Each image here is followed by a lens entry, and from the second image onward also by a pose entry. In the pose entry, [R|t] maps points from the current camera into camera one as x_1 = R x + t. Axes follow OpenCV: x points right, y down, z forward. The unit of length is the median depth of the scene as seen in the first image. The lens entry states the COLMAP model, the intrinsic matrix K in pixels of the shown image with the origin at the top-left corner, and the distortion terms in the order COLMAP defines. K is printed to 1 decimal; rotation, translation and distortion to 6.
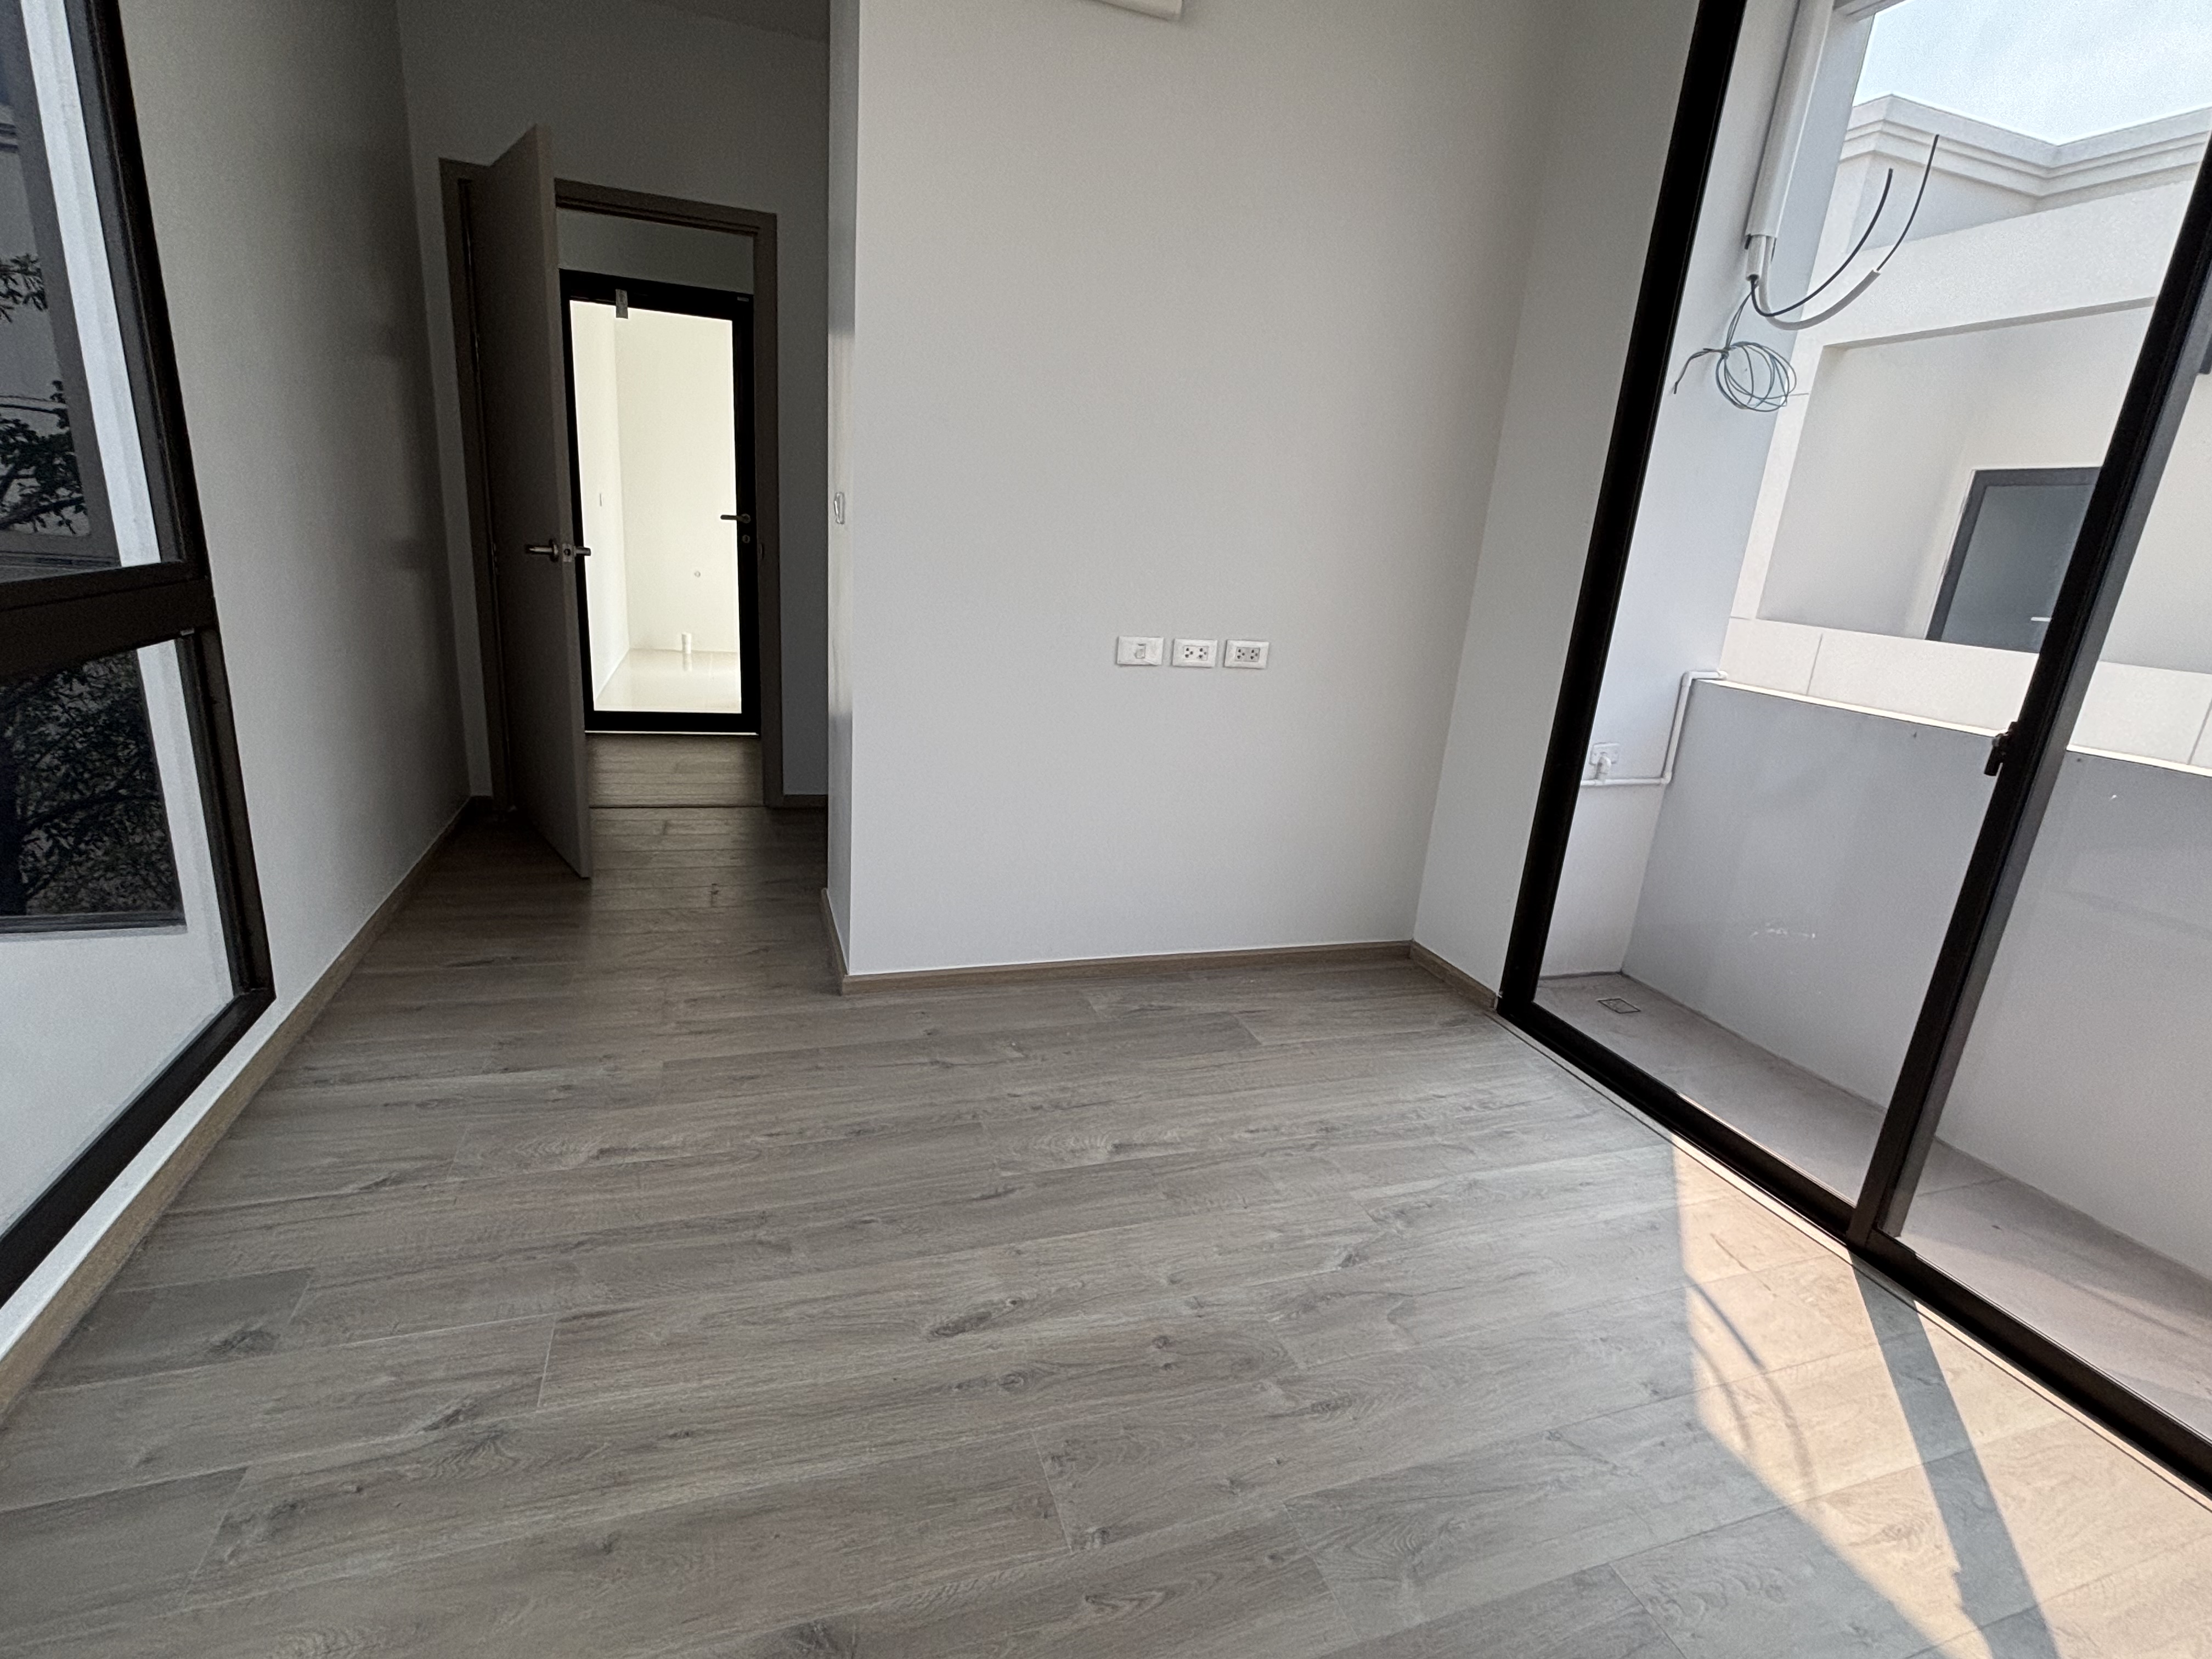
lens RADIAL K [[1066.6, 0, 1112.8], [0, 1066.6, 837.2], [0, 0, 1]] dist [0.013681, -0.005433]
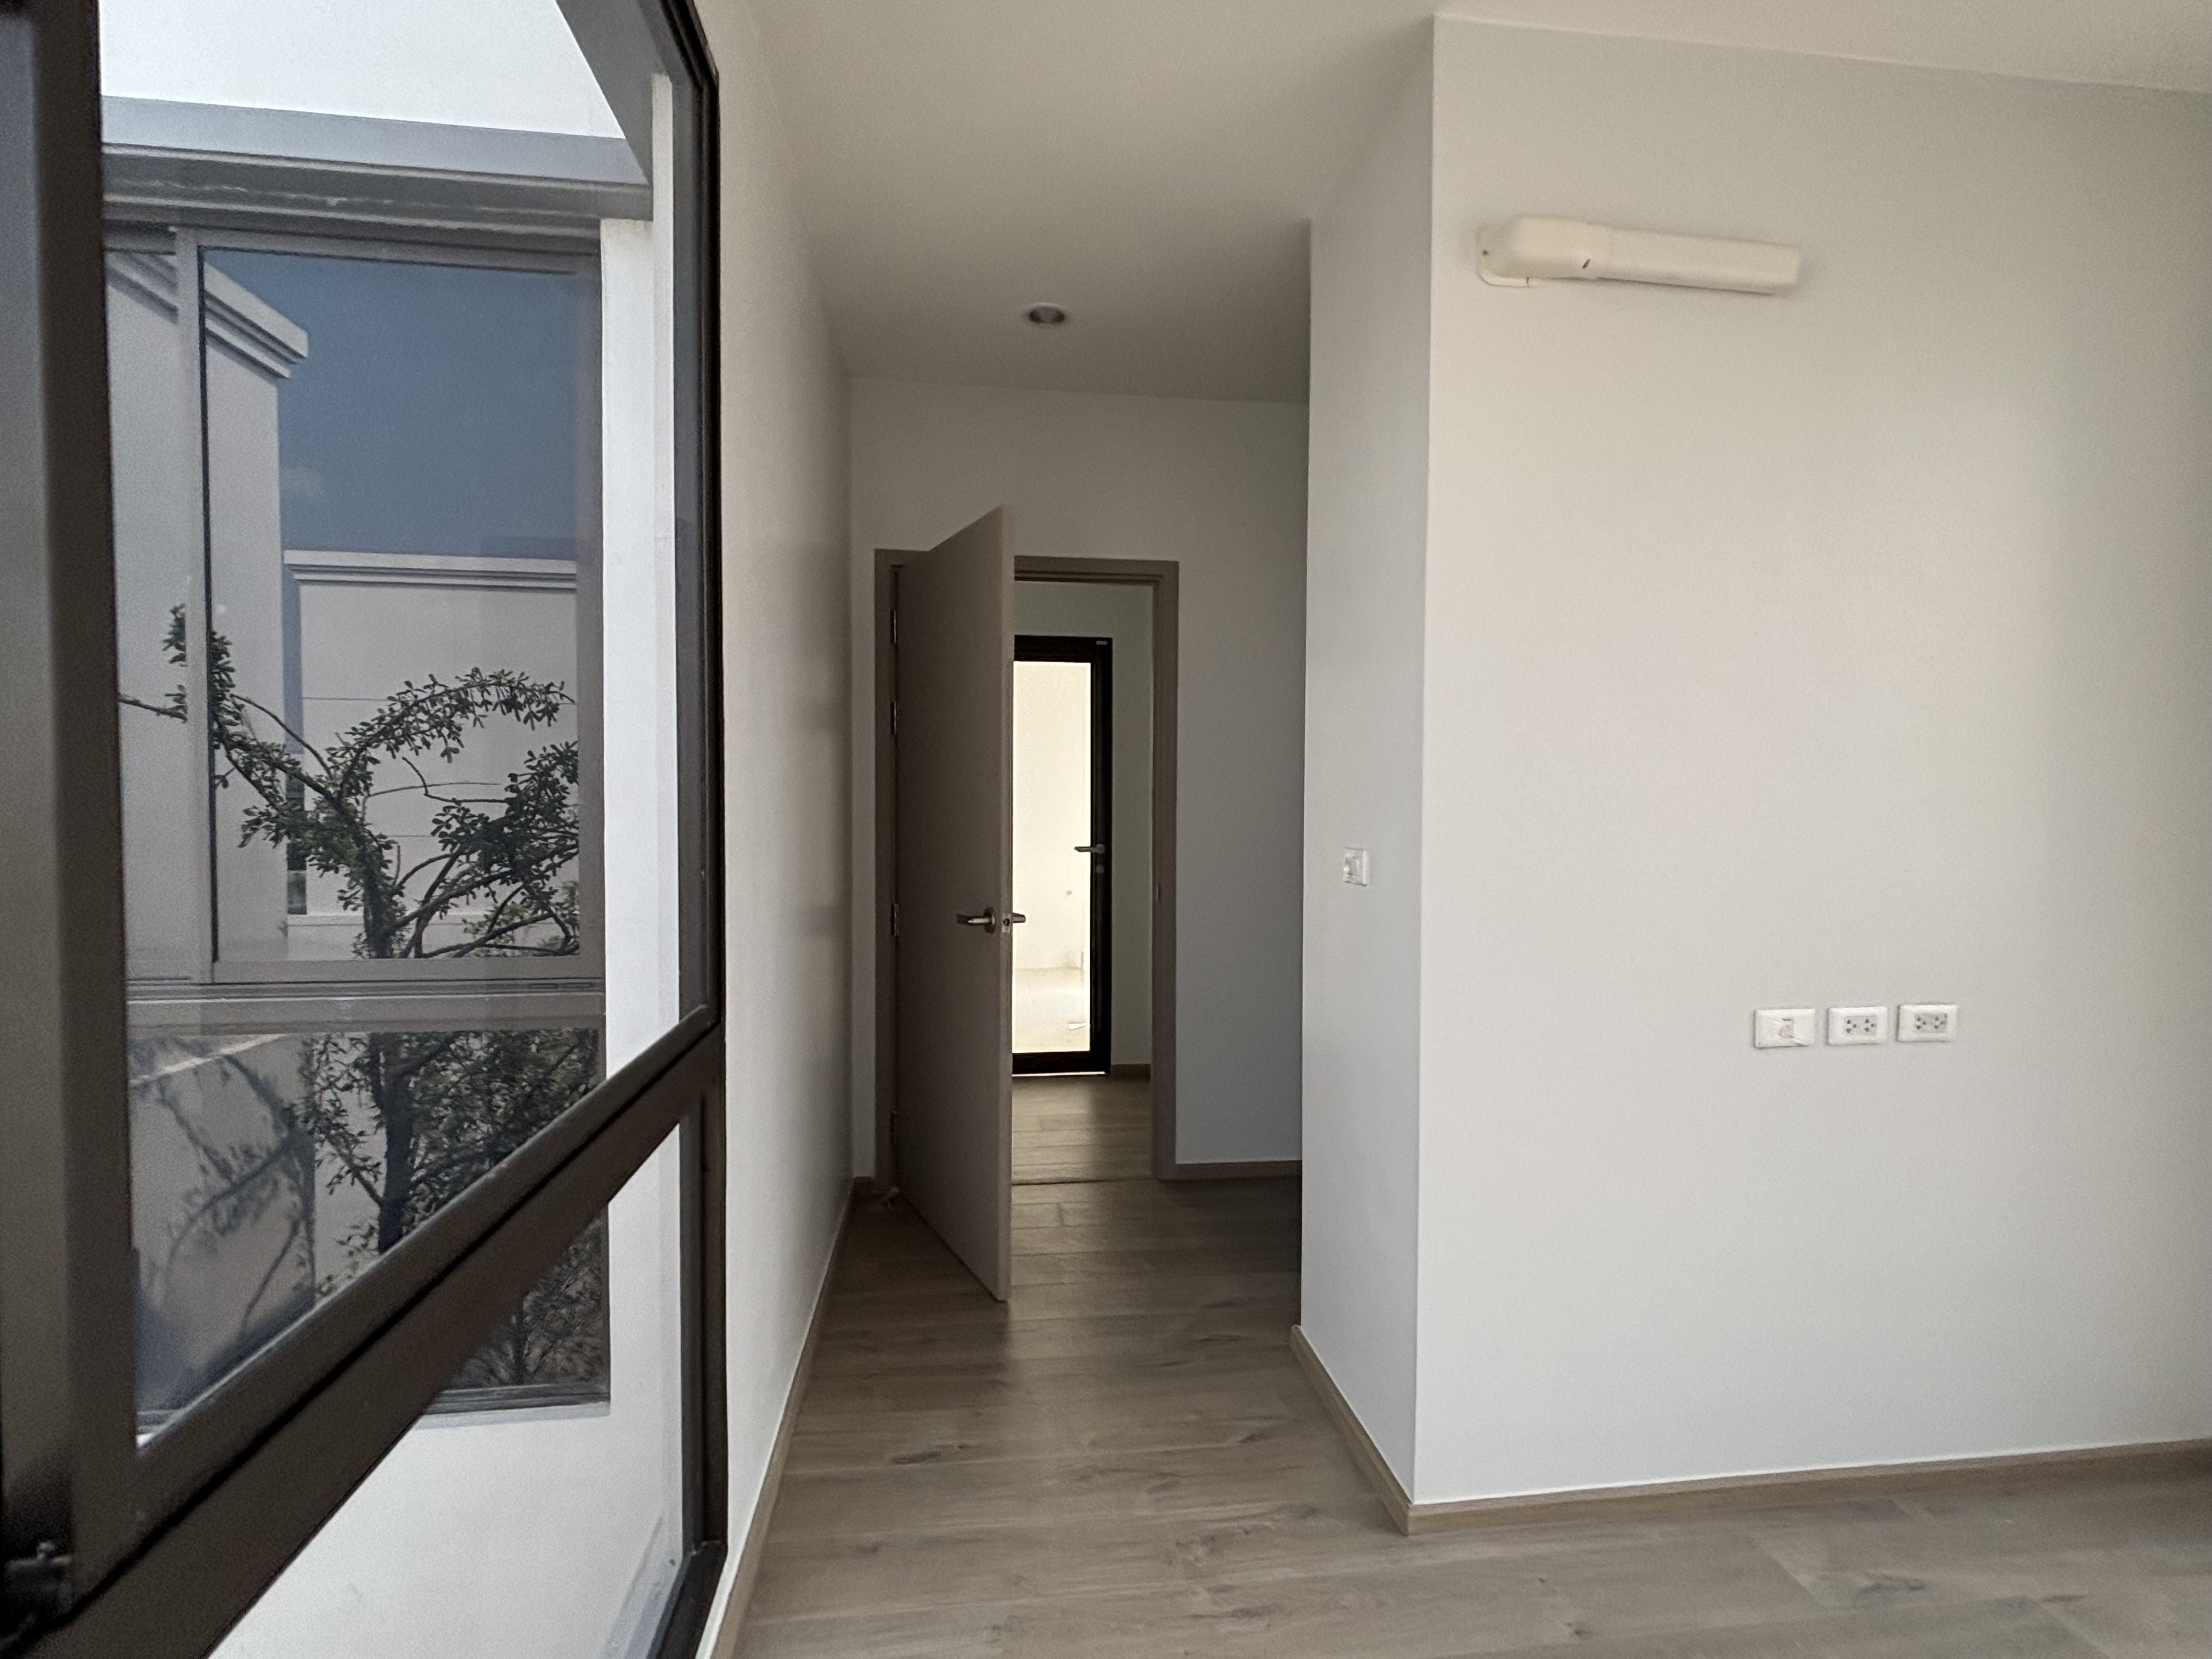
lens RADIAL K [[1066.6, 0, 1106.5], [0, 1066.6, 831.4], [0, 0, 1]] dist [0.013681, -0.005433]
pose [[0.977685, -0.065976, -0.199448, -0.253291], [0.011679, 0.965006, -0.261967, -0.107950], [0.209752, 0.253792, 0.944243, 0.158262]]
